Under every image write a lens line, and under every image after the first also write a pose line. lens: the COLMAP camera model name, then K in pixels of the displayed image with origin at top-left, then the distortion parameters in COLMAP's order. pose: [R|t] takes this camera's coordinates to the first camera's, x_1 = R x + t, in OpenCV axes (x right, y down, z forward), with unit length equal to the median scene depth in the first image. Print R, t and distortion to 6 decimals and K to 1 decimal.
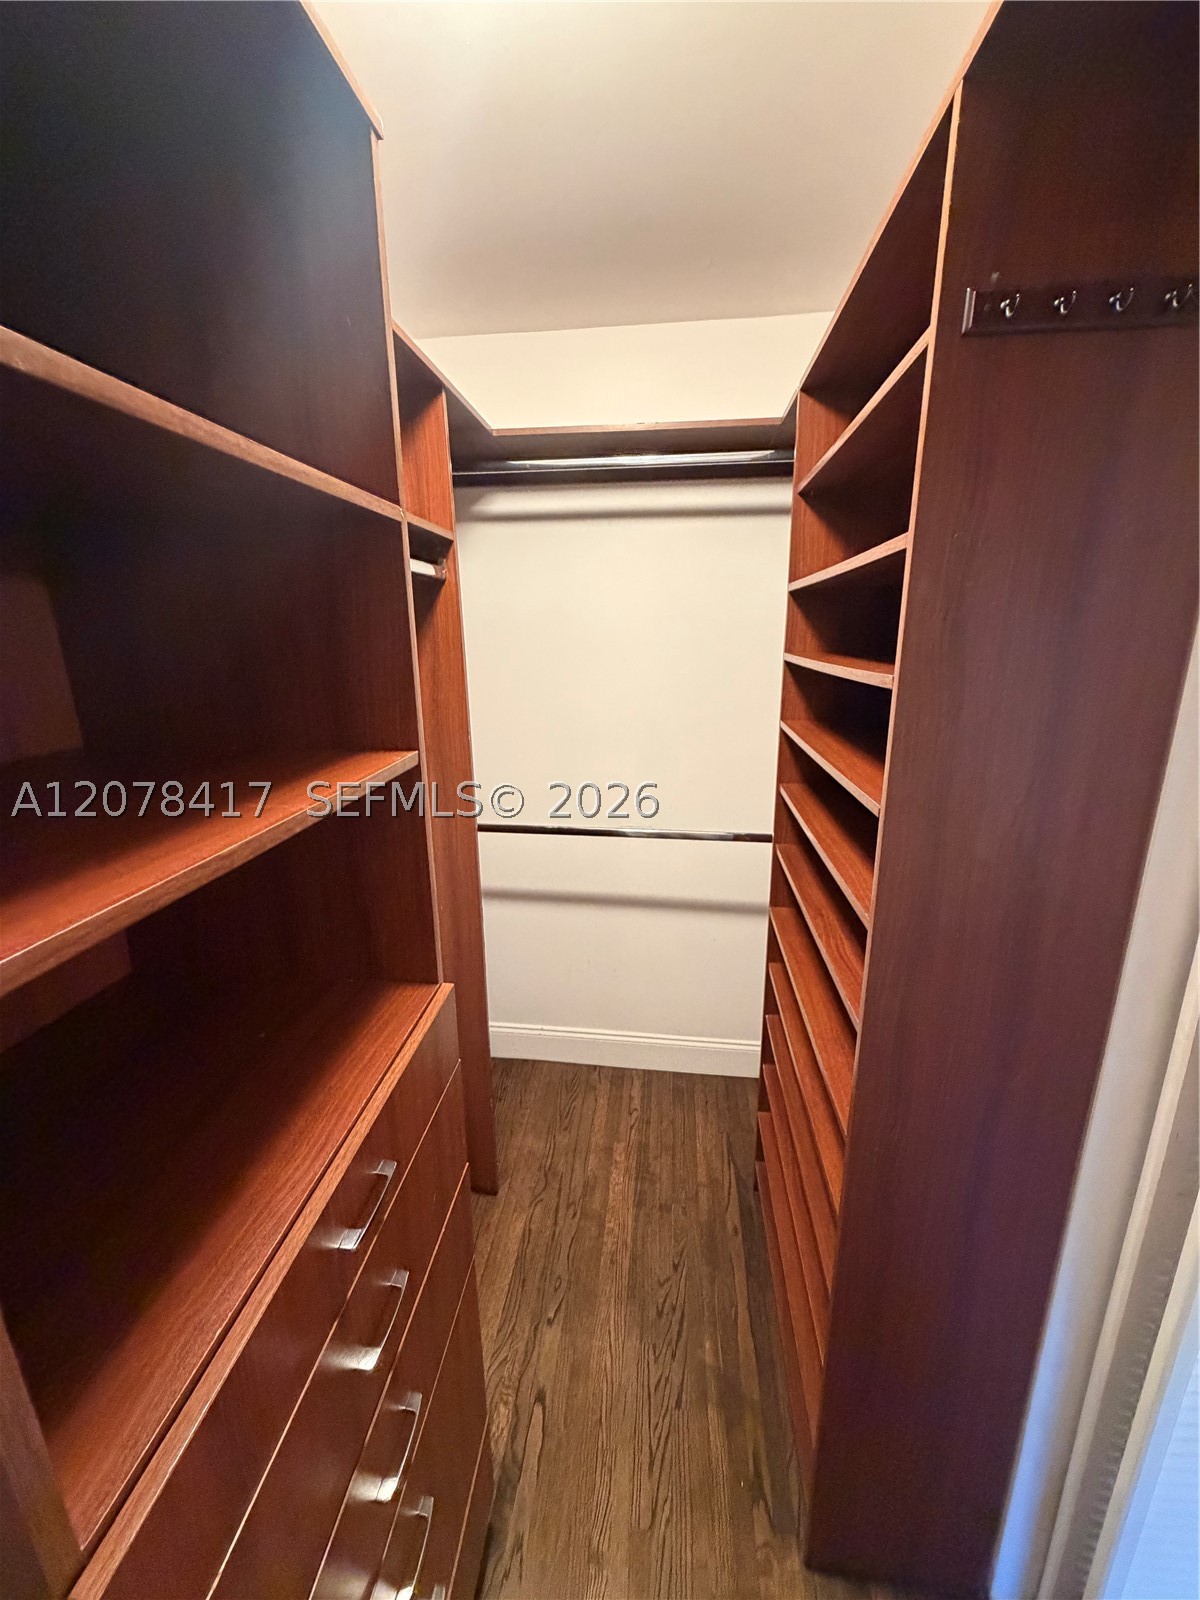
lens RADIAL K [[635.7, 0, 600.0], [0, 635.7, 791.3], [0, 0, 1]] dist [-0.006988, -0.000038]
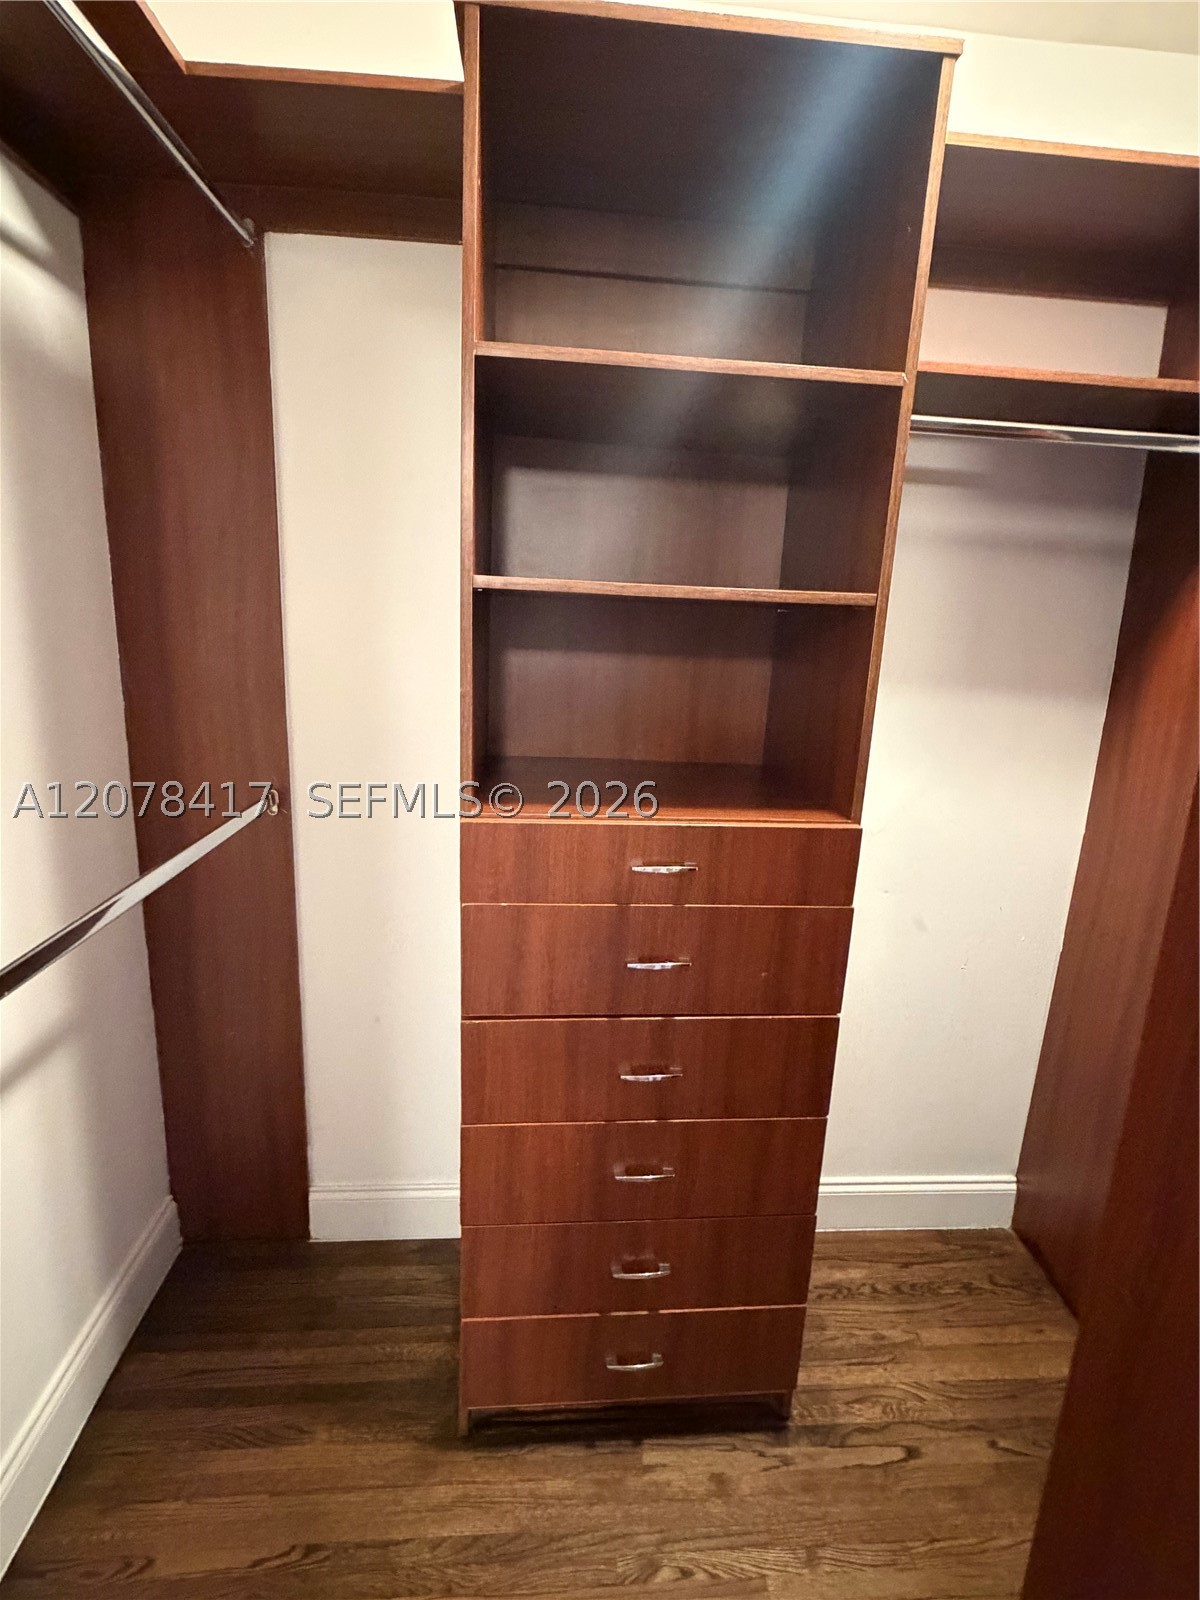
lens RADIAL K [[776.6, 0, 598.5], [0, 776.6, 800.3], [0, 0, 1]] dist [0.003015, -0.001115]
pose [[0.184925, 0.247822, -0.950993, 0.521329], [-0.291069, 0.938077, 0.187856, 0.082739], [0.938659, 0.242066, 0.245607, 0.145989]]
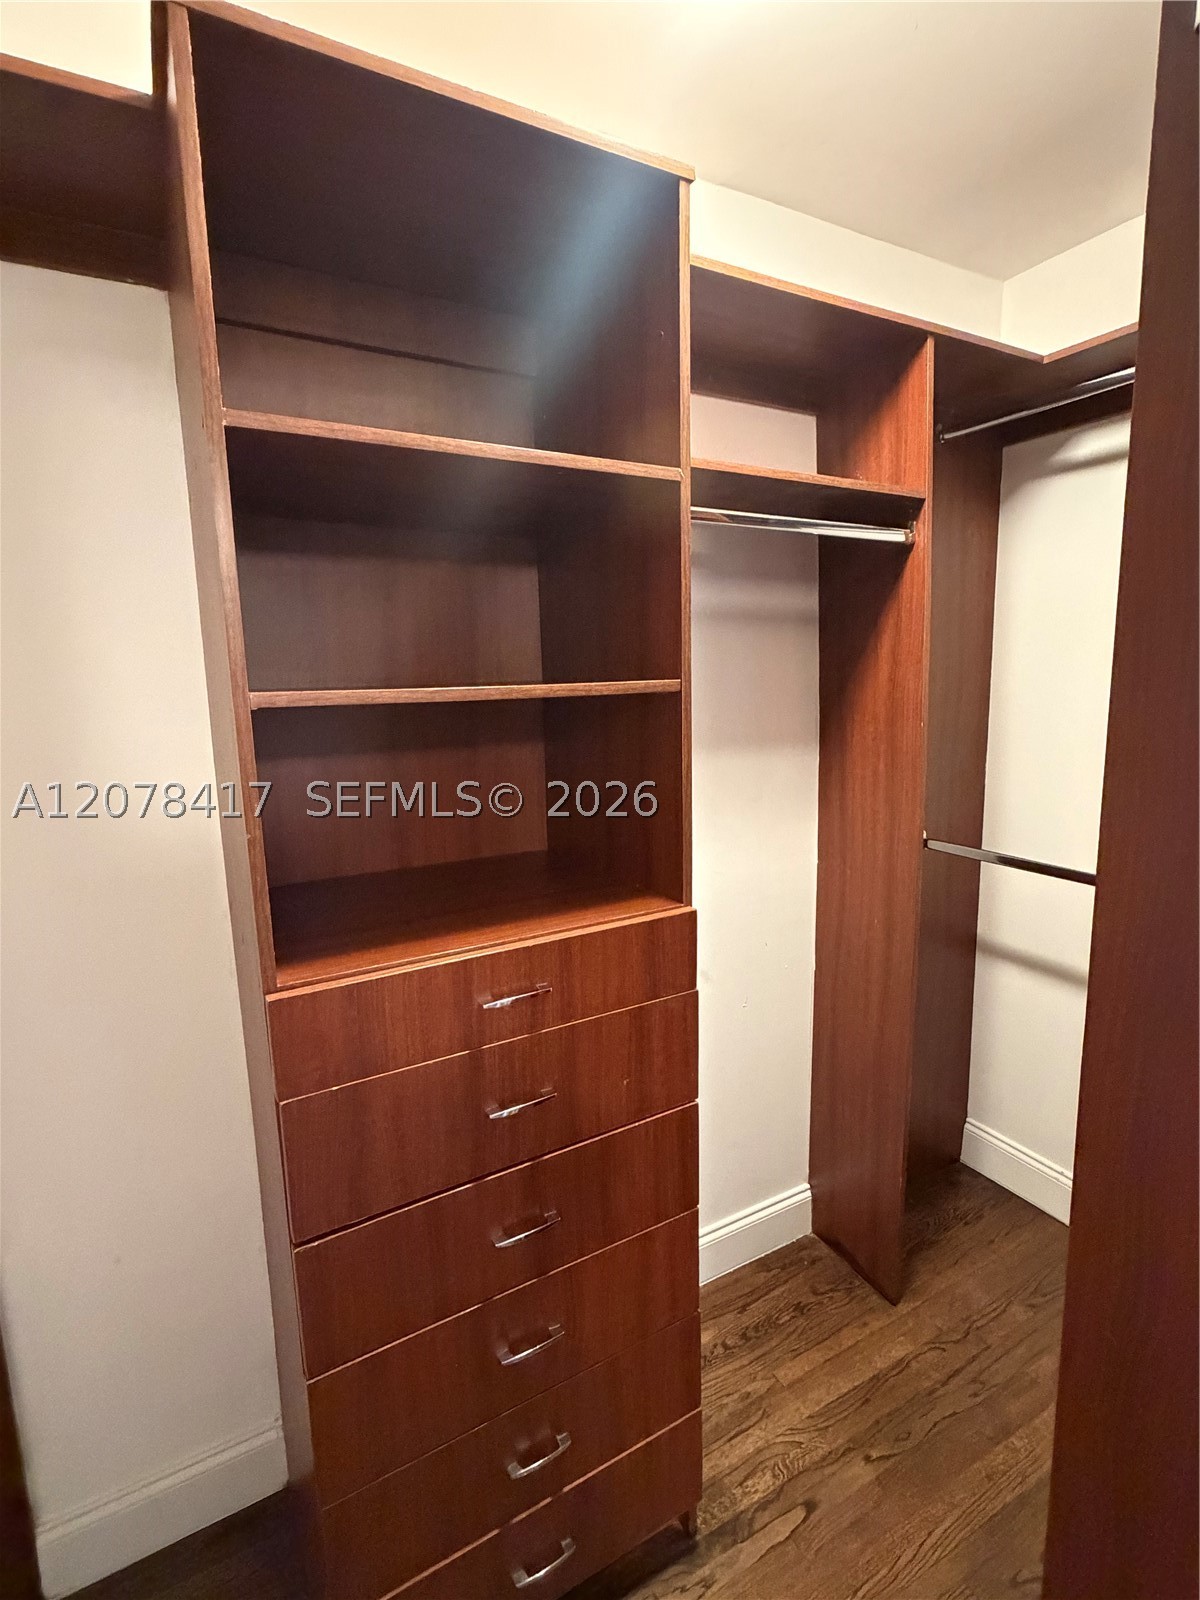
lens RADIAL K [[776.6, 0, 599.9], [0, 776.6, 805.0], [0, 0, 1]] dist [0.003015, -0.001115]
pose [[0.581143, 0.135709, -0.802406, 0.393318], [-0.189760, 0.981415, 0.028550, 0.072405], [0.791368, 0.135674, 0.596095, 0.044127]]
